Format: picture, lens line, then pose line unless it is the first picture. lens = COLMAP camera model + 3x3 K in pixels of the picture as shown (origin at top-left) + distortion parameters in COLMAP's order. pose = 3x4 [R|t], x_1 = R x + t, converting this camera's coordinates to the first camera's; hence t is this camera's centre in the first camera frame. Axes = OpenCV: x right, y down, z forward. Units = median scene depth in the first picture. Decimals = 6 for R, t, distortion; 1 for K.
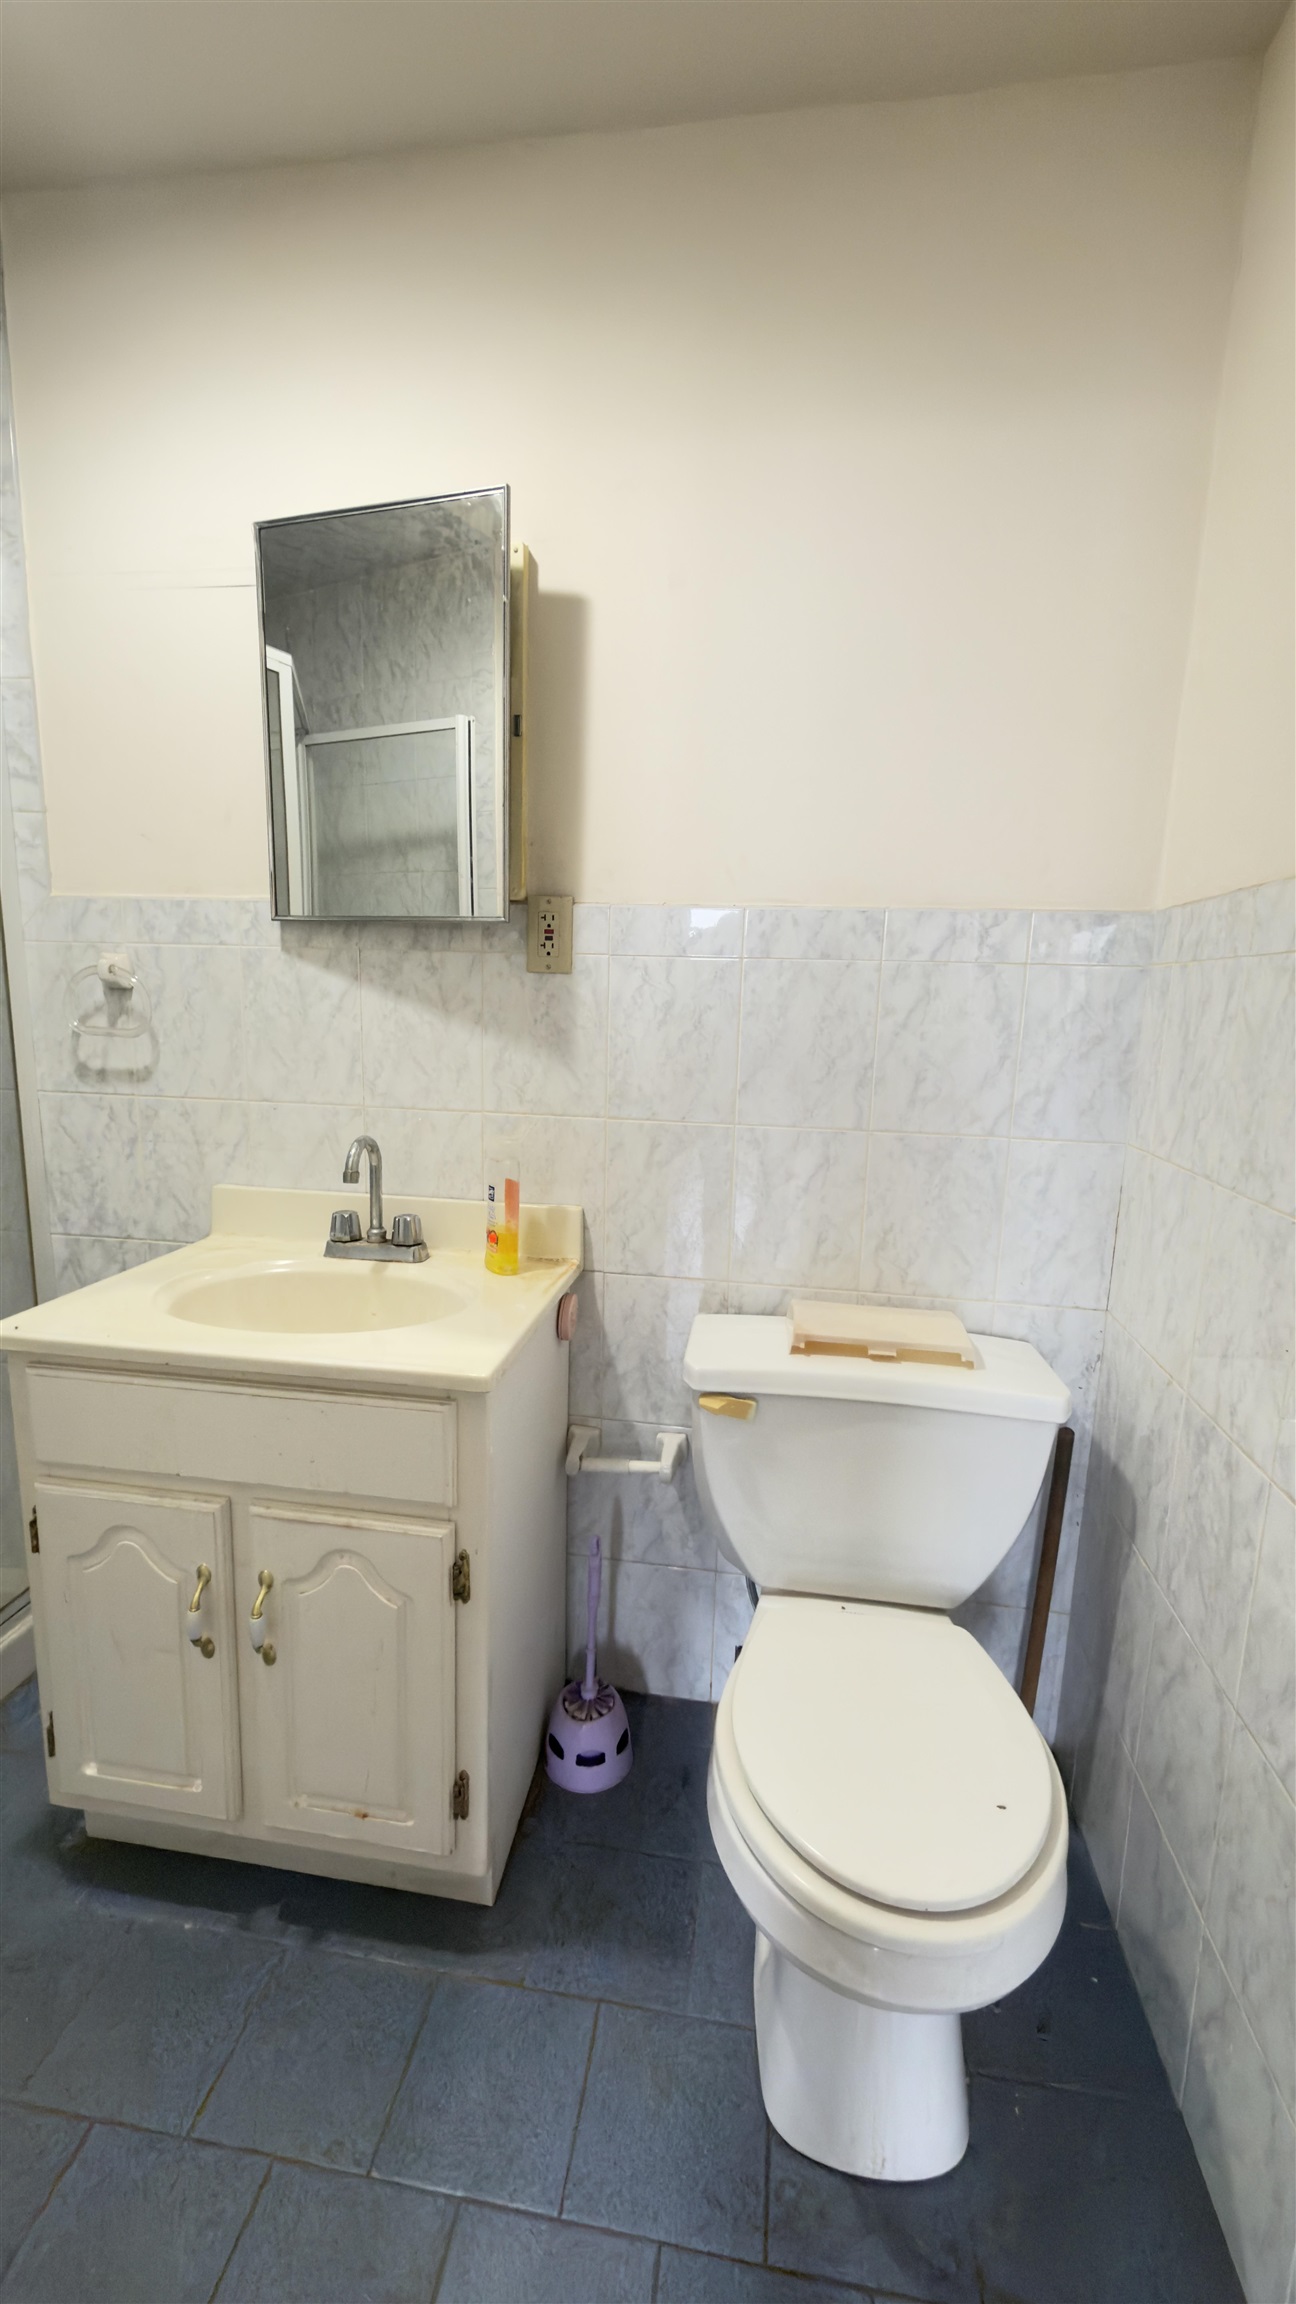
lens RADIAL K [[920.0, 0, 647.0], [0, 920.0, 1157.4], [0, 0, 1]] dist [-0.000207, 0.000132]
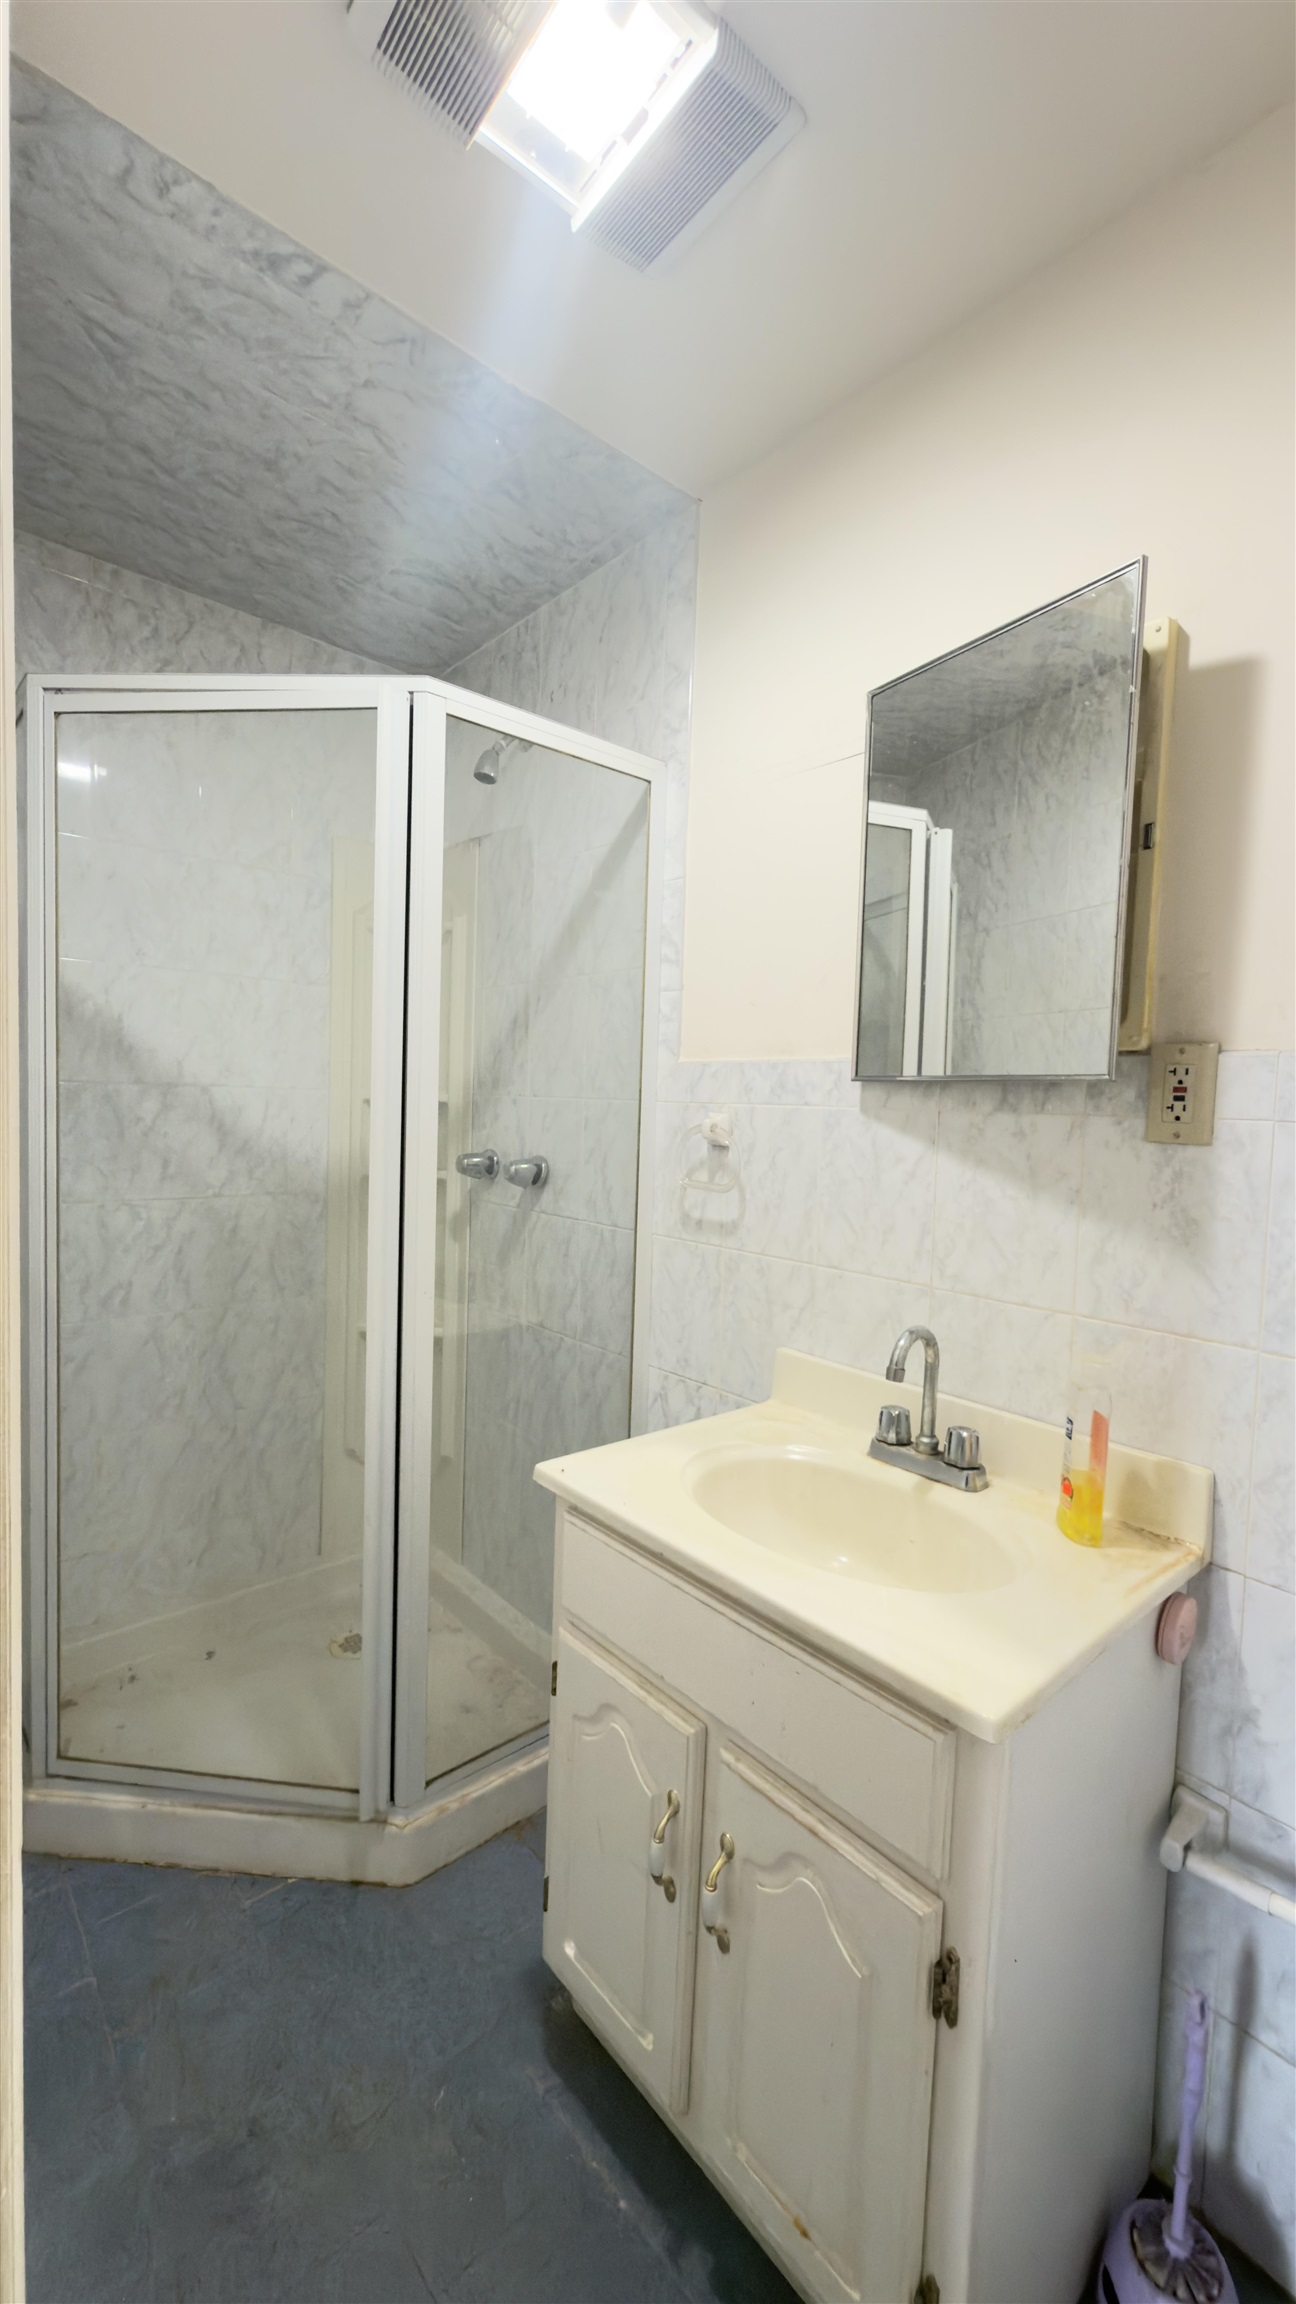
lens RADIAL K [[920.0, 0, 649.3], [0, 920.0, 1154.3], [0, 0, 1]] dist [-0.000207, 0.000132]
pose [[0.763414, 0.032680, -0.645082, 0.047805], [-0.124459, 0.987446, -0.097265, -0.065252], [0.633805, 0.154540, 0.757898, 0.161773]]
